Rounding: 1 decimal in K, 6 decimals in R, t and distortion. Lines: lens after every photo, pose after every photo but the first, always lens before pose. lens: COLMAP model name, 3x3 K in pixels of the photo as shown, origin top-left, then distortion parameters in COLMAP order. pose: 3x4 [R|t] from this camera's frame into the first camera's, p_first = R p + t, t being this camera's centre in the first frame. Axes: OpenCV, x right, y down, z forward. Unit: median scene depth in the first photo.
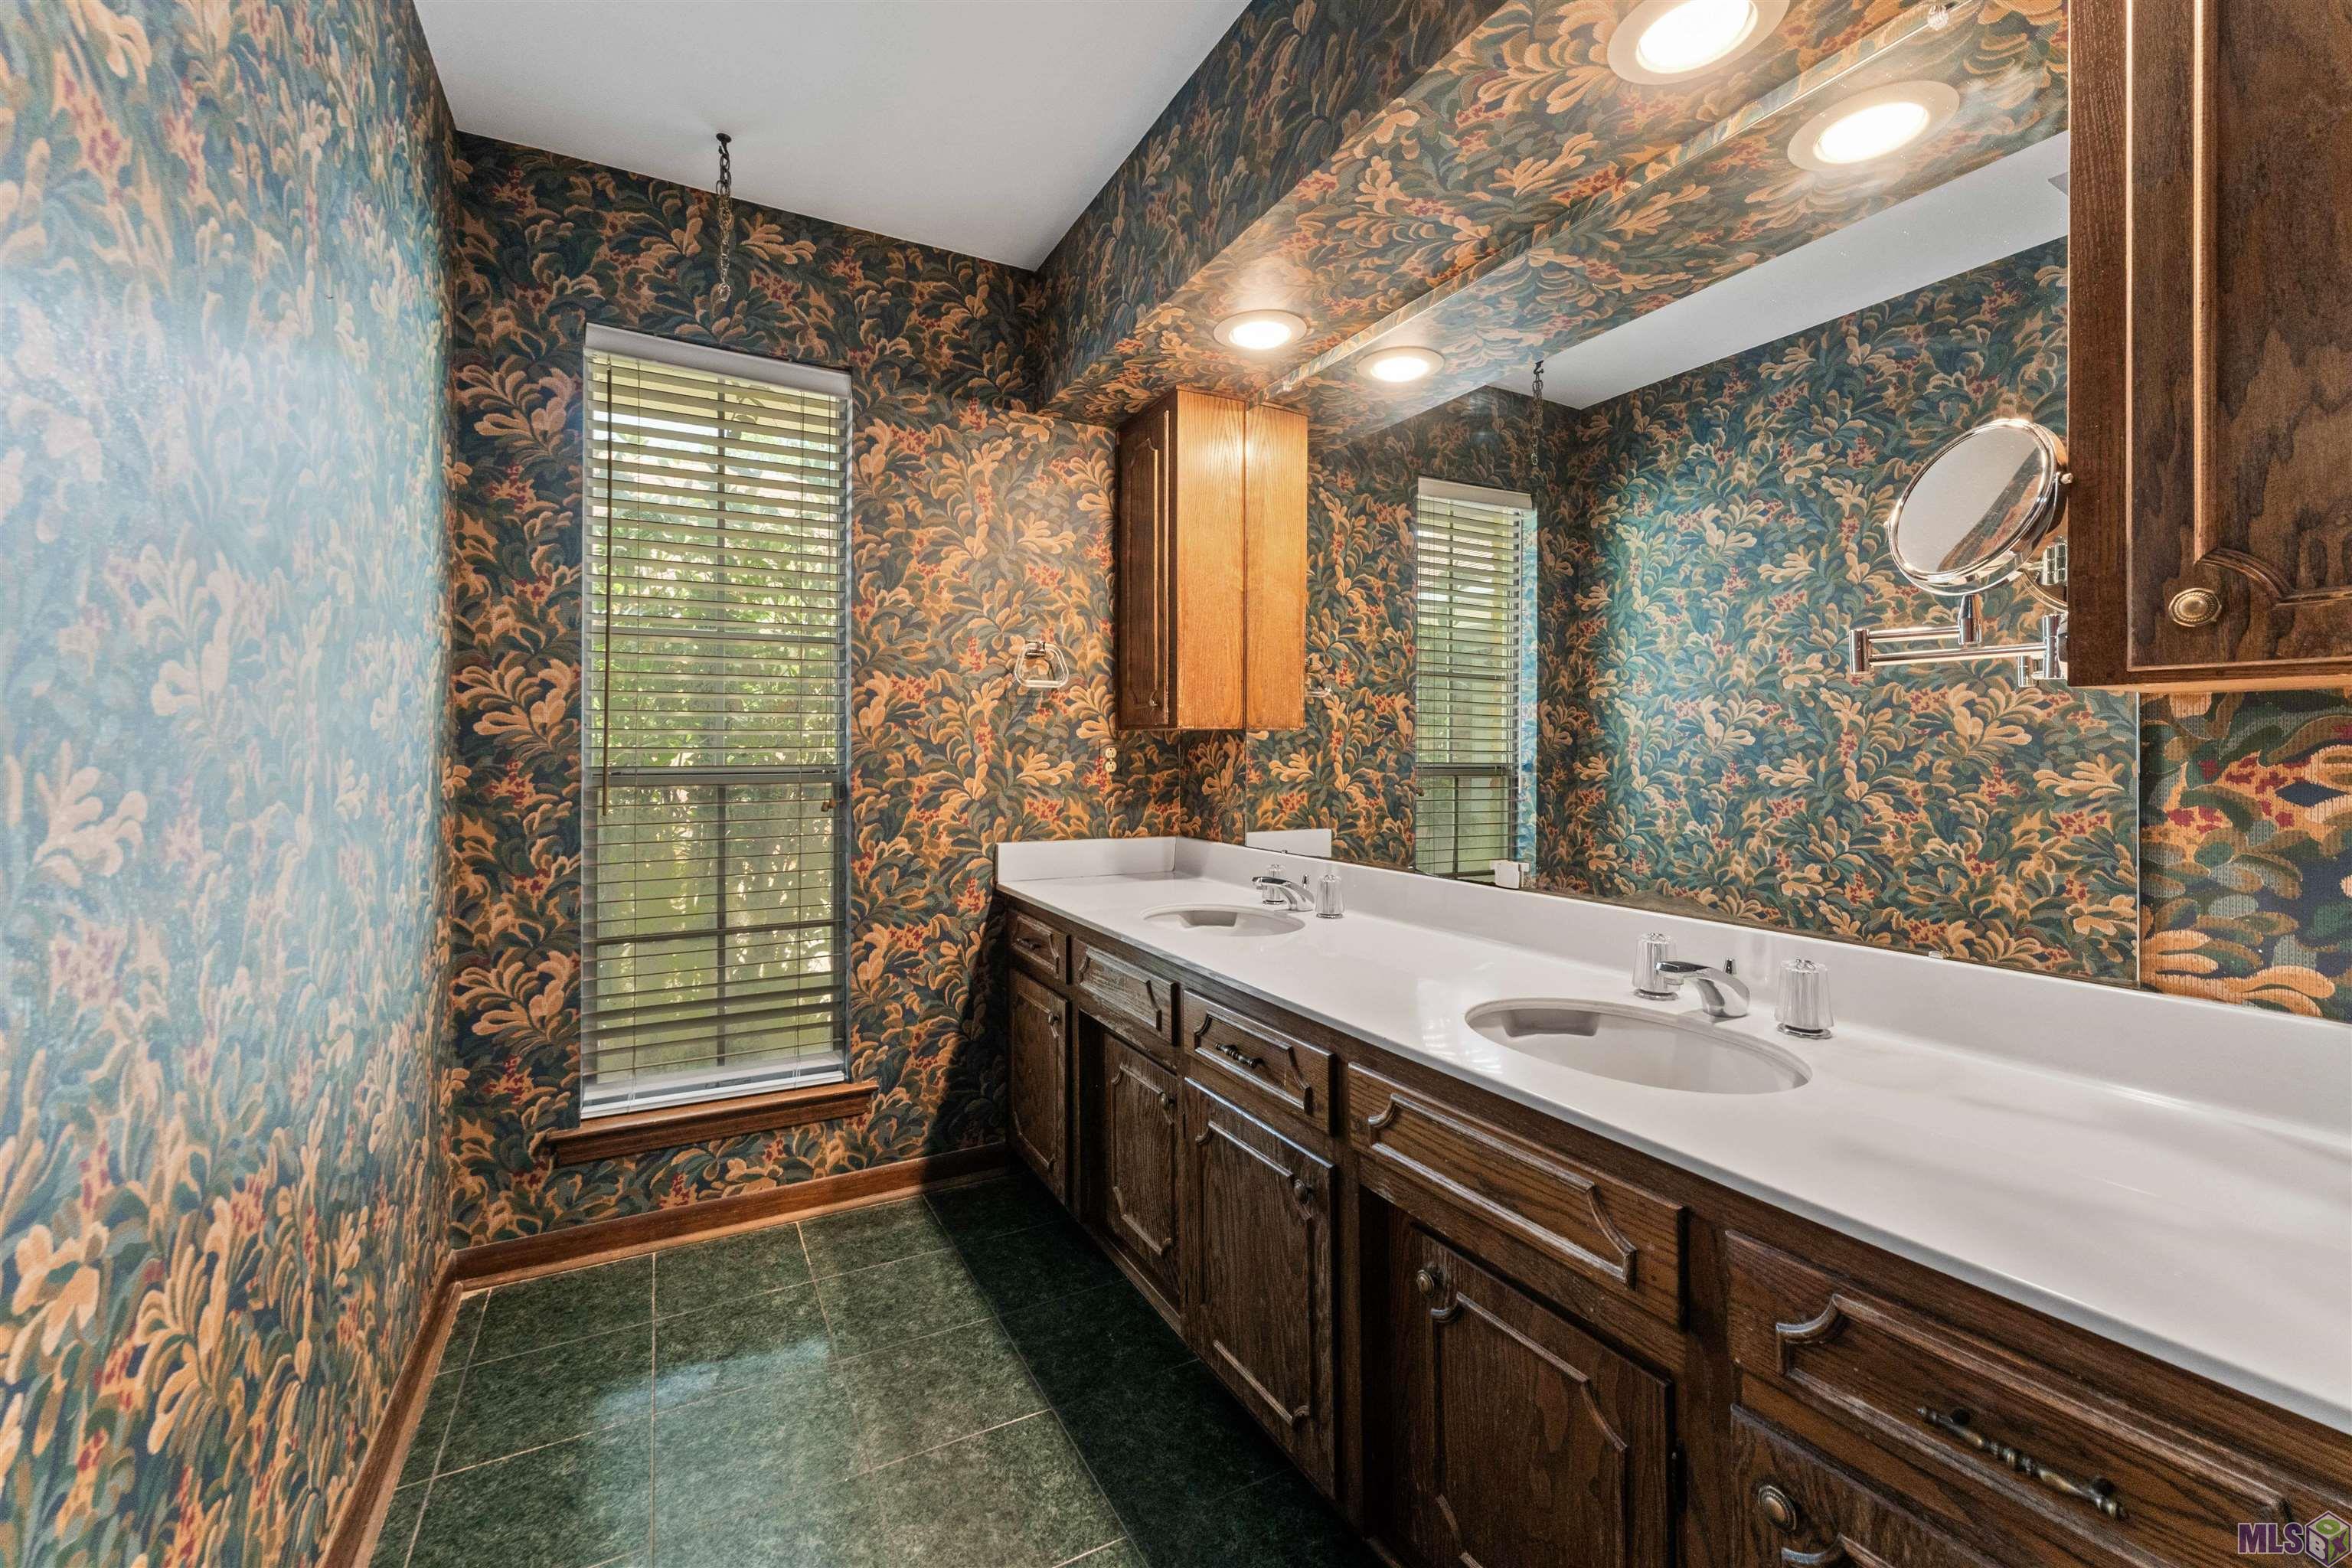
lens RADIAL K [[956.3, 0, 1183.0], [0, 956.3, 779.6], [0, 0, 1]] dist [0.007664, -0.000104]
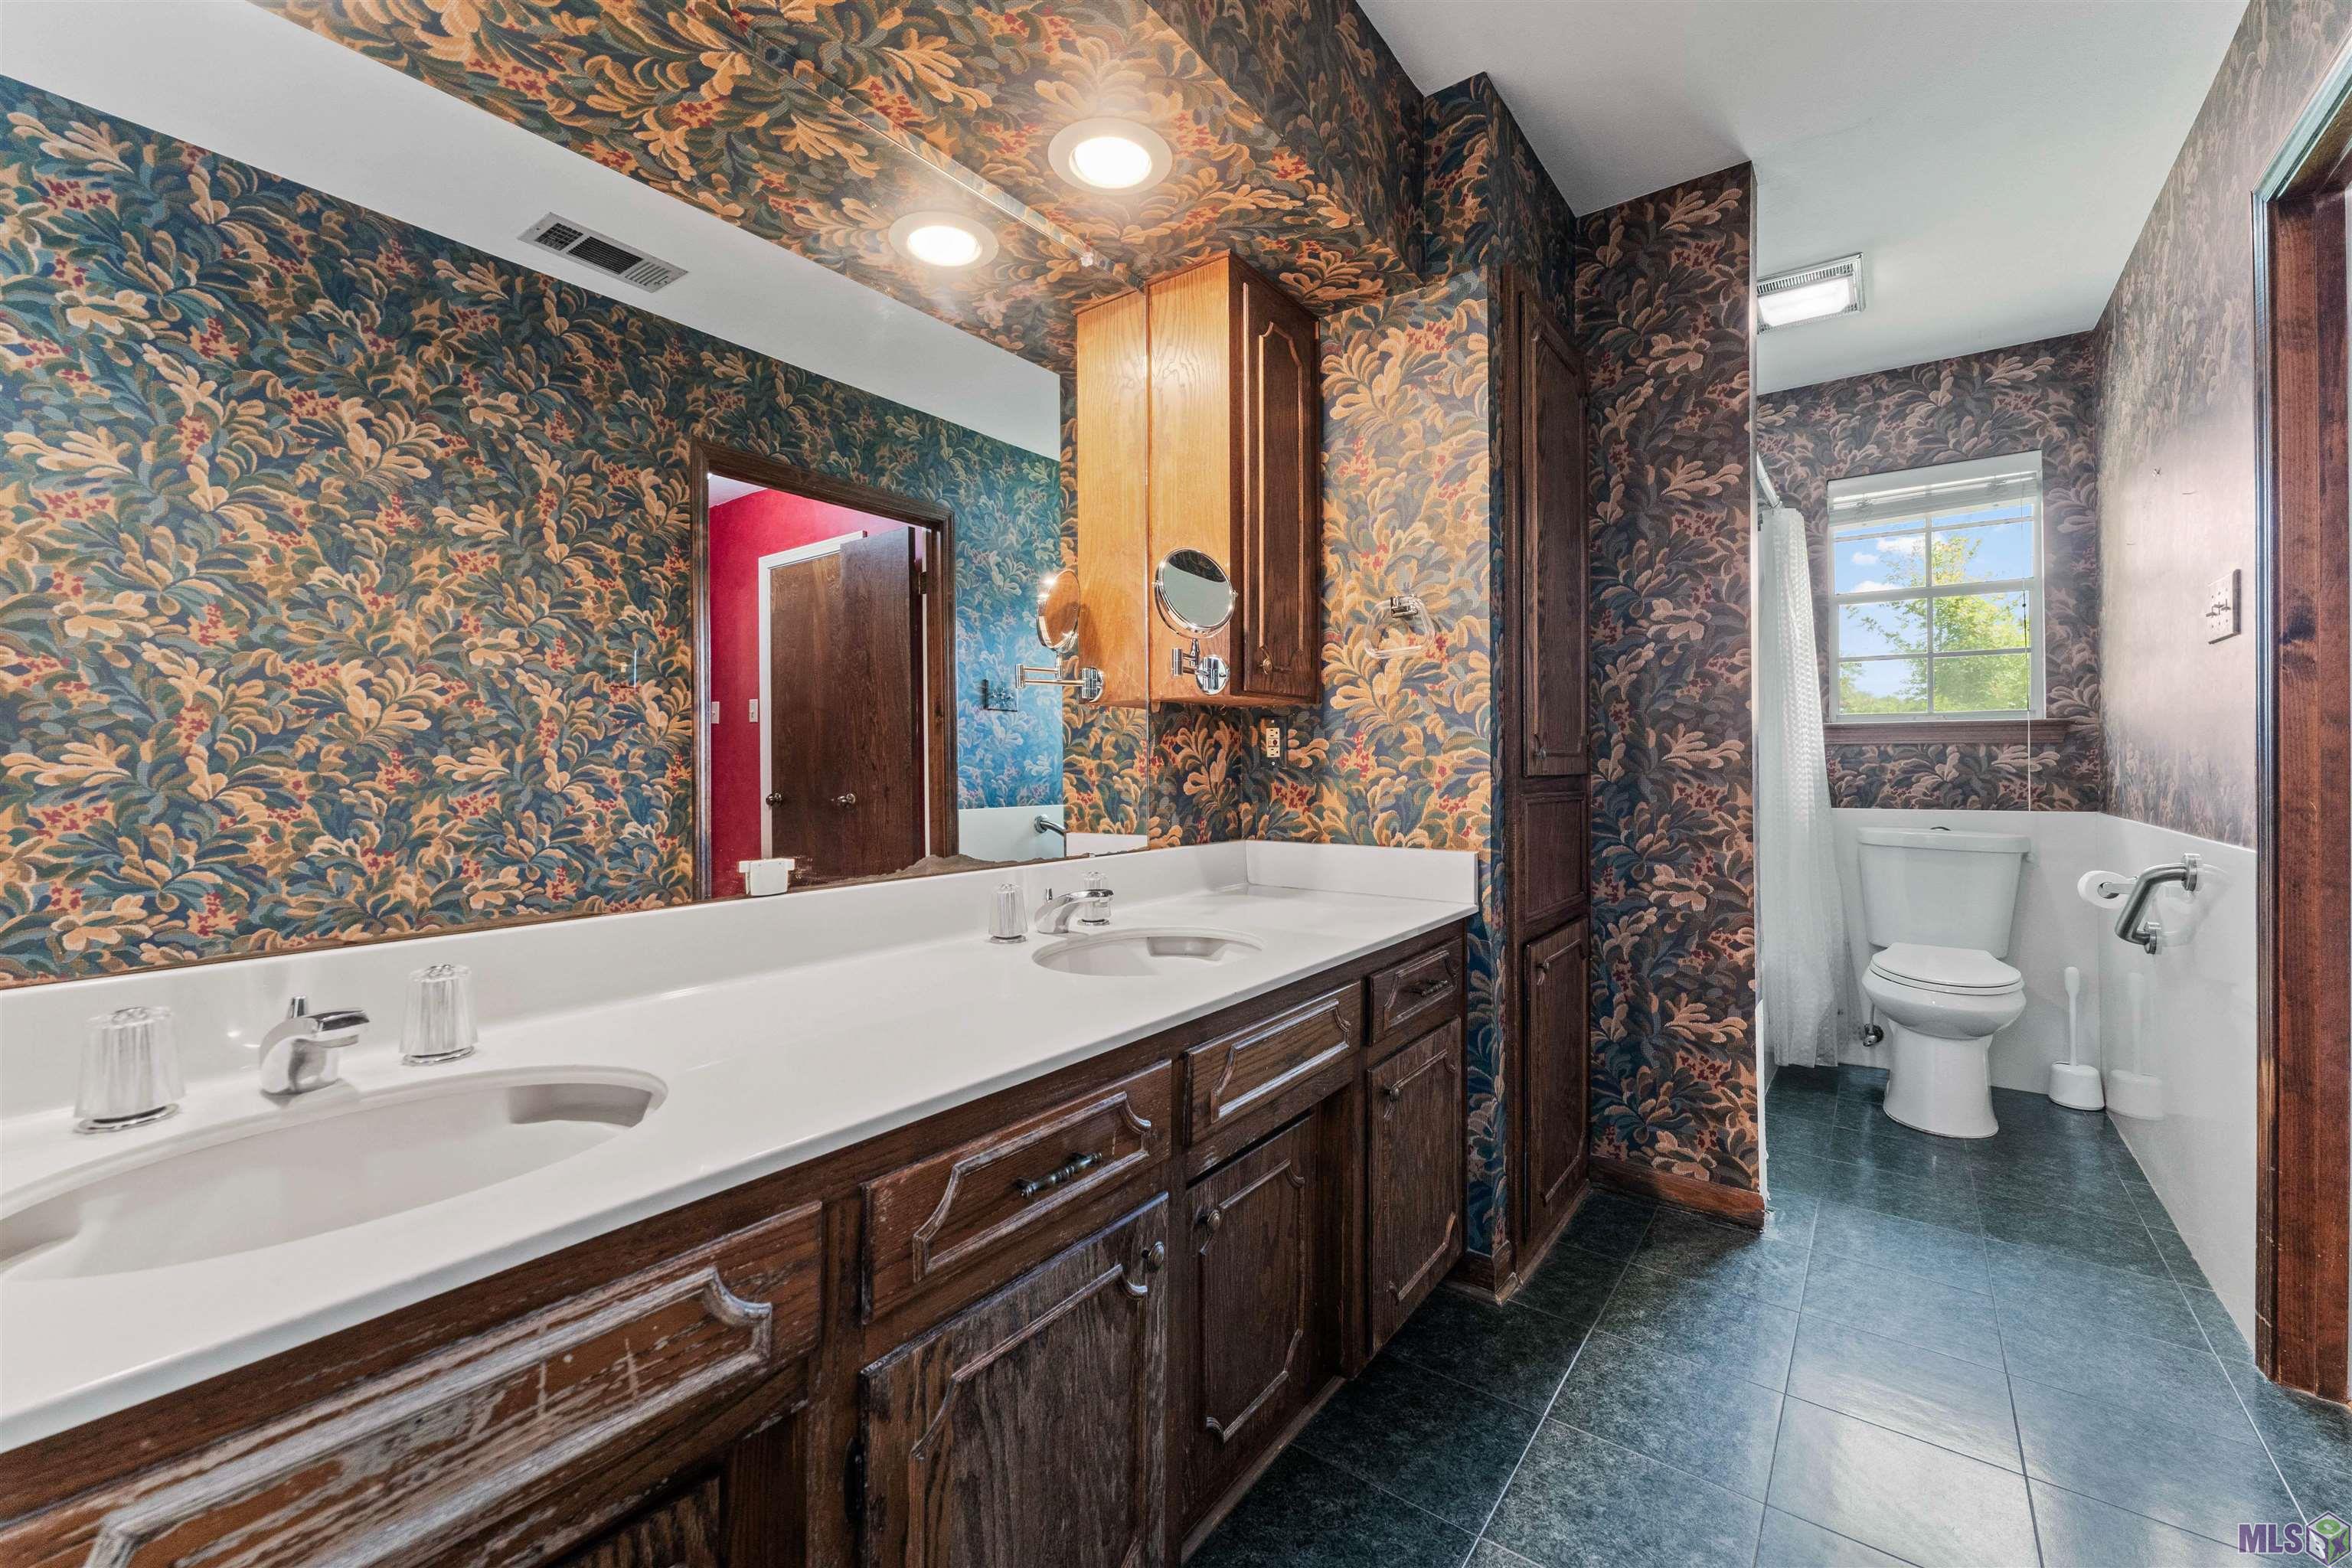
lens RADIAL K [[956.3, 0, 1254.5], [0, 956.3, 730.1], [0, 0, 1]] dist [0.007664, -0.000104]
pose [[-0.452296, 0.008579, 0.891827, -0.394321], [0.008155, 0.999952, -0.005483, -0.024340], [-0.891831, 0.004793, -0.452344, 0.699789]]
